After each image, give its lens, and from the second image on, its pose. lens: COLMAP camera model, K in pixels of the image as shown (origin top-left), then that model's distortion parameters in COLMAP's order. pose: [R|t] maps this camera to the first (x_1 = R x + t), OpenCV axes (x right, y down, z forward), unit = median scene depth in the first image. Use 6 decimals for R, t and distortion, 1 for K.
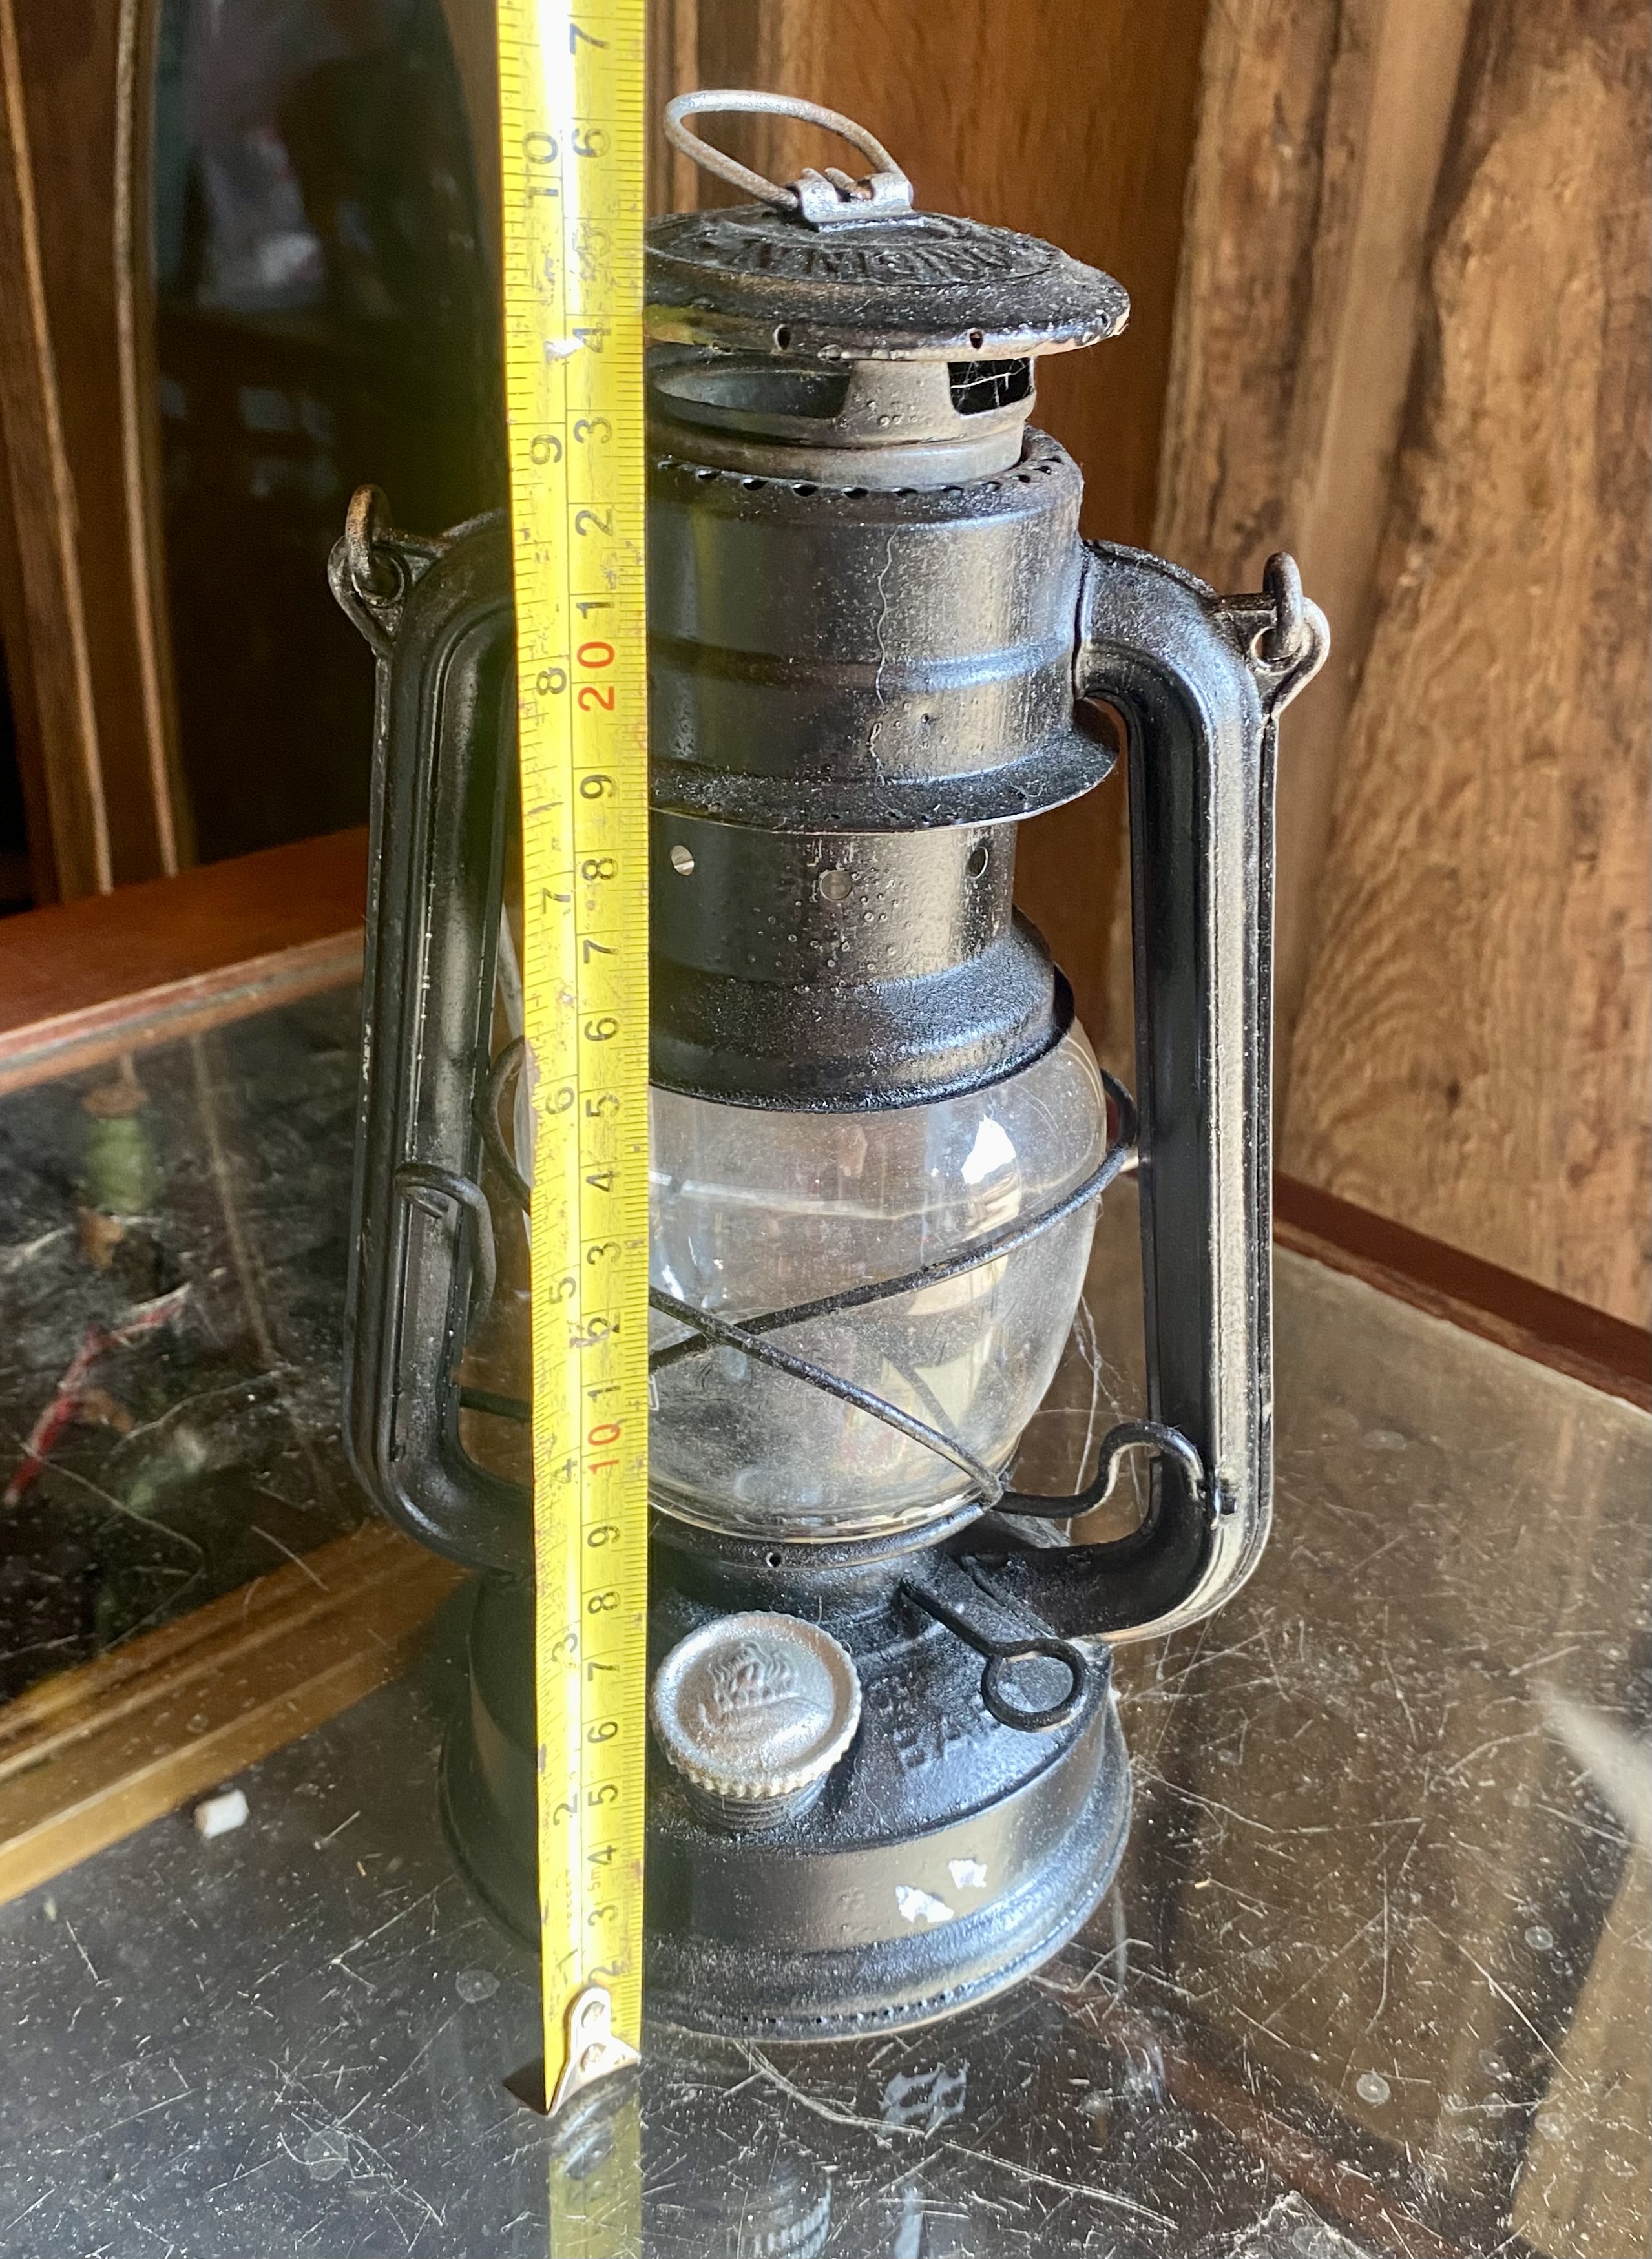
lens RADIAL K [[2214.0, 0, 905.9], [0, 2214.0, 1149.6], [0, 0, 1]] dist [0.051633, -0.120081]
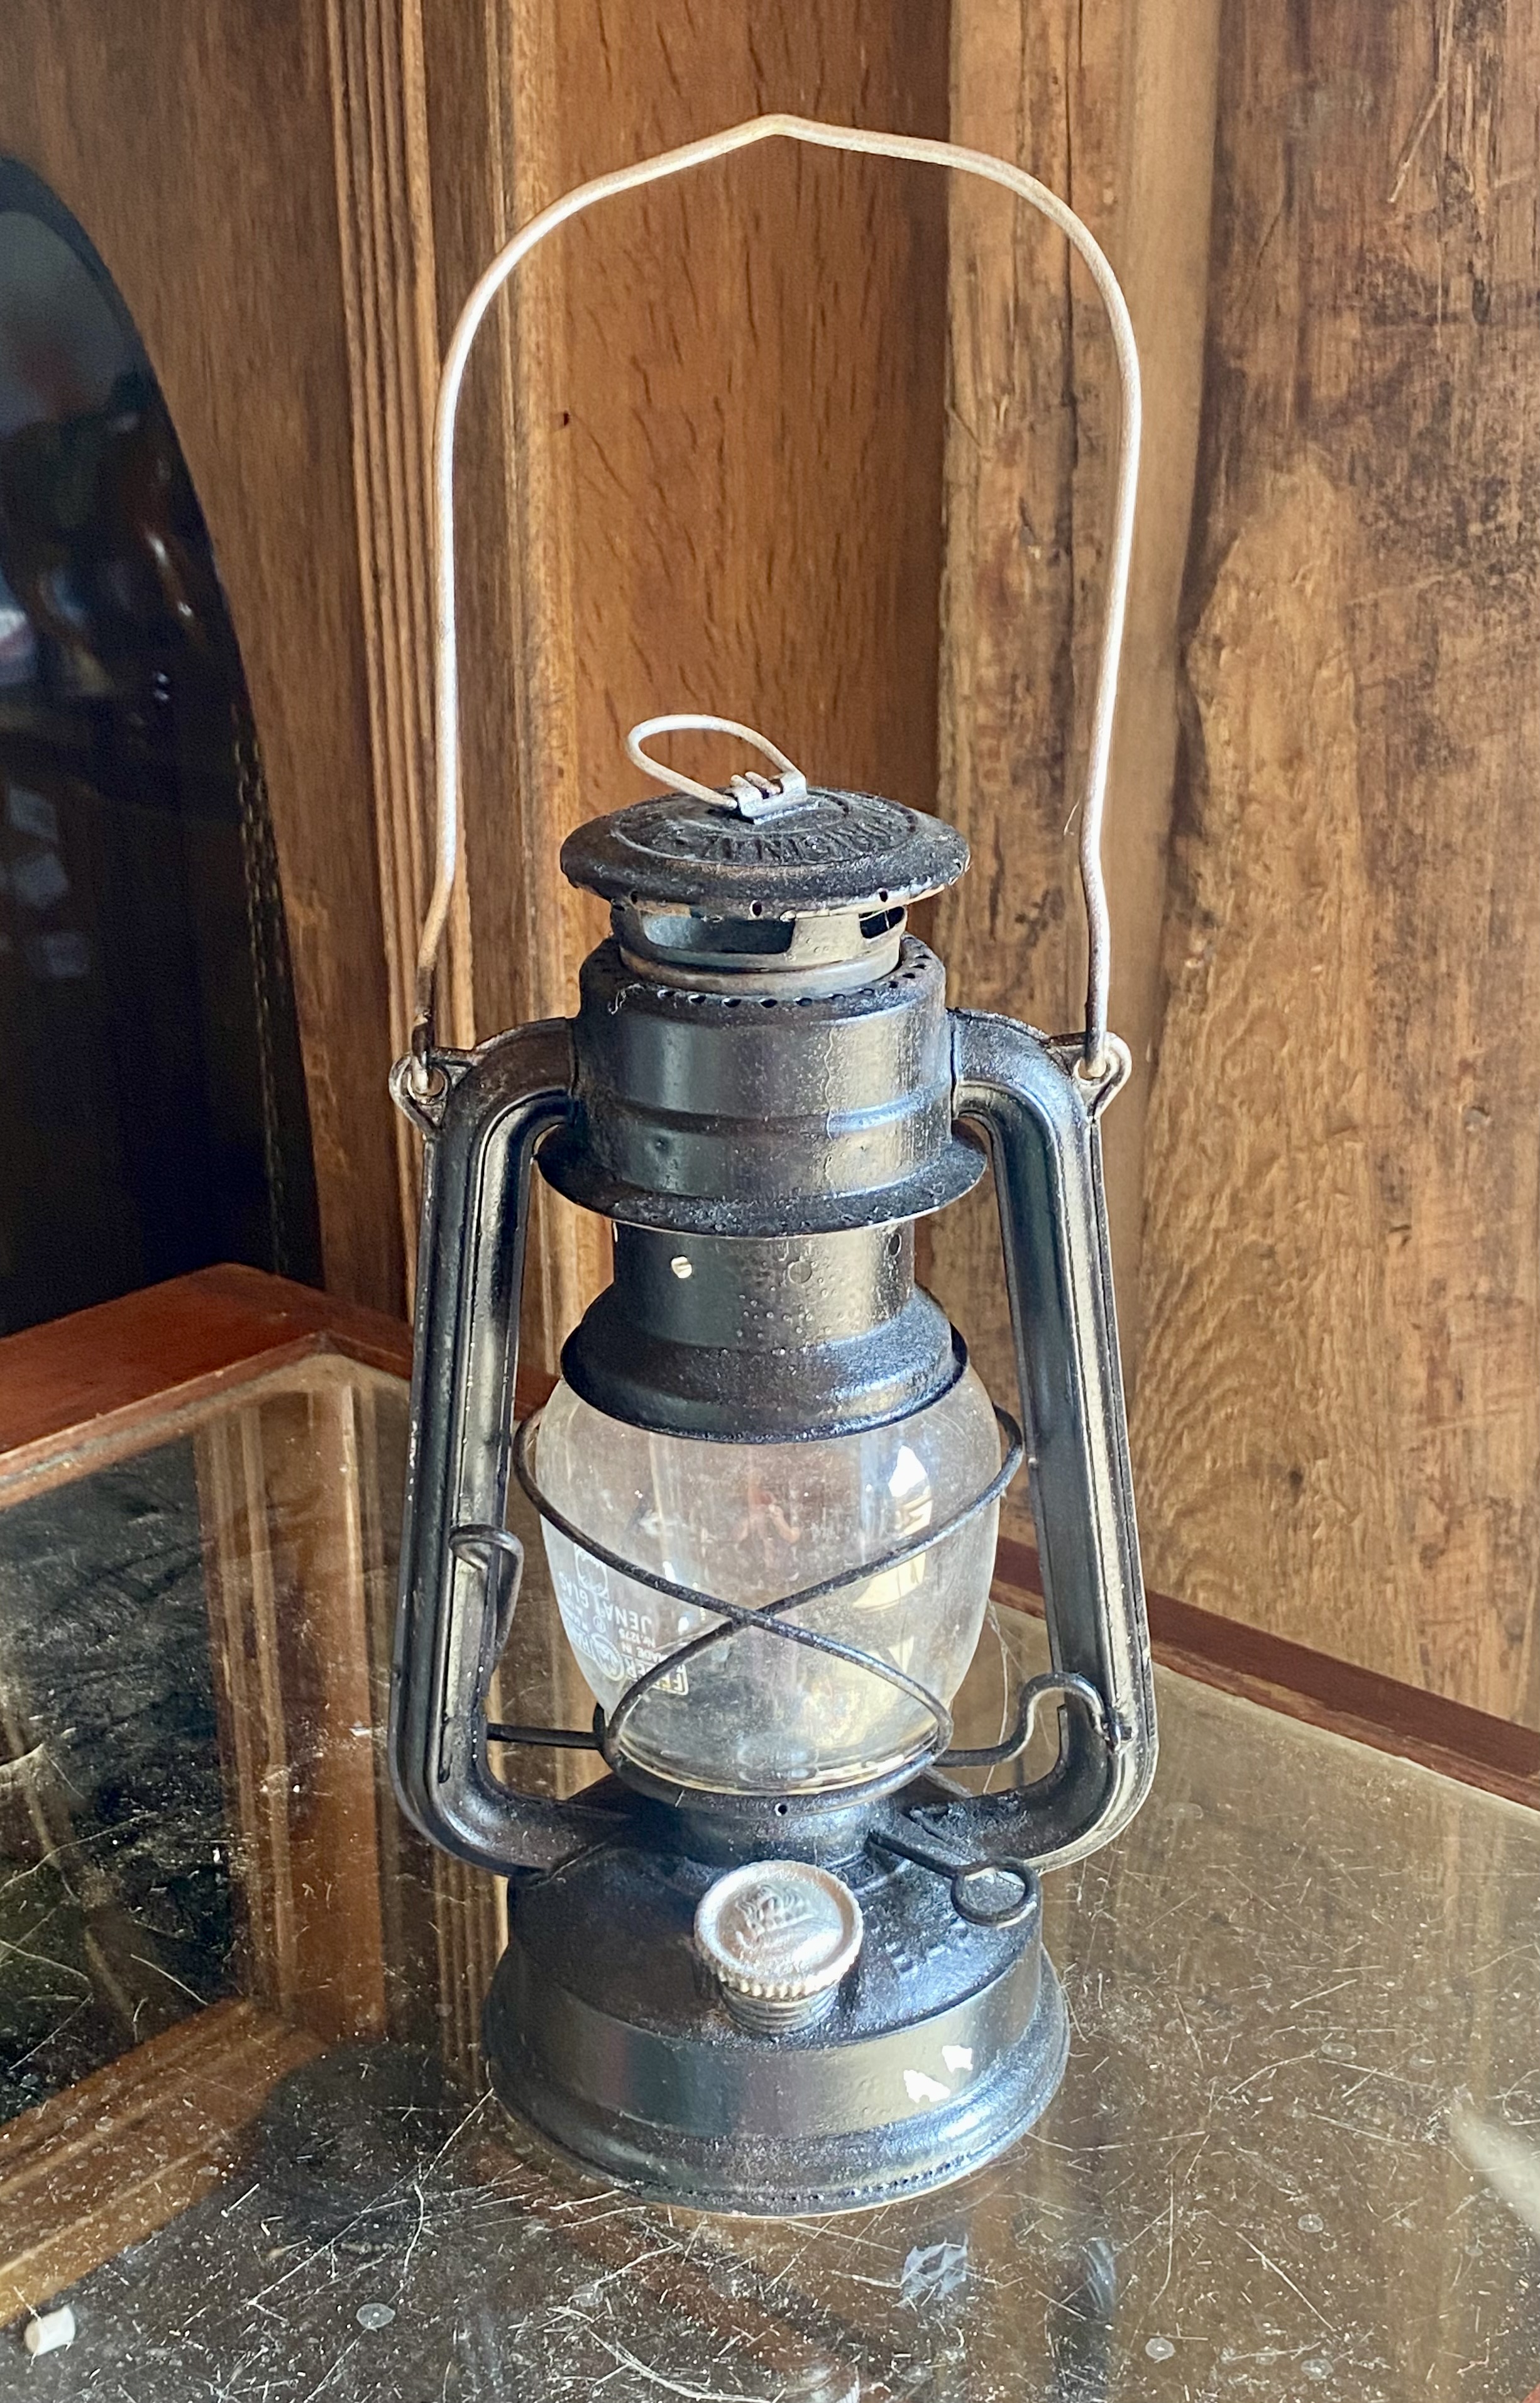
lens RADIAL K [[2696.8, 0, 727.2], [0, 2696.8, 1317.9], [0, 0, 1]] dist [0.185768, -0.557753]
pose [[0.997559, -0.069784, -0.002470, 0.011578], [0.069170, 0.992384, -0.101933, 0.009171], [0.009564, 0.101514, 0.994788, -0.191848]]
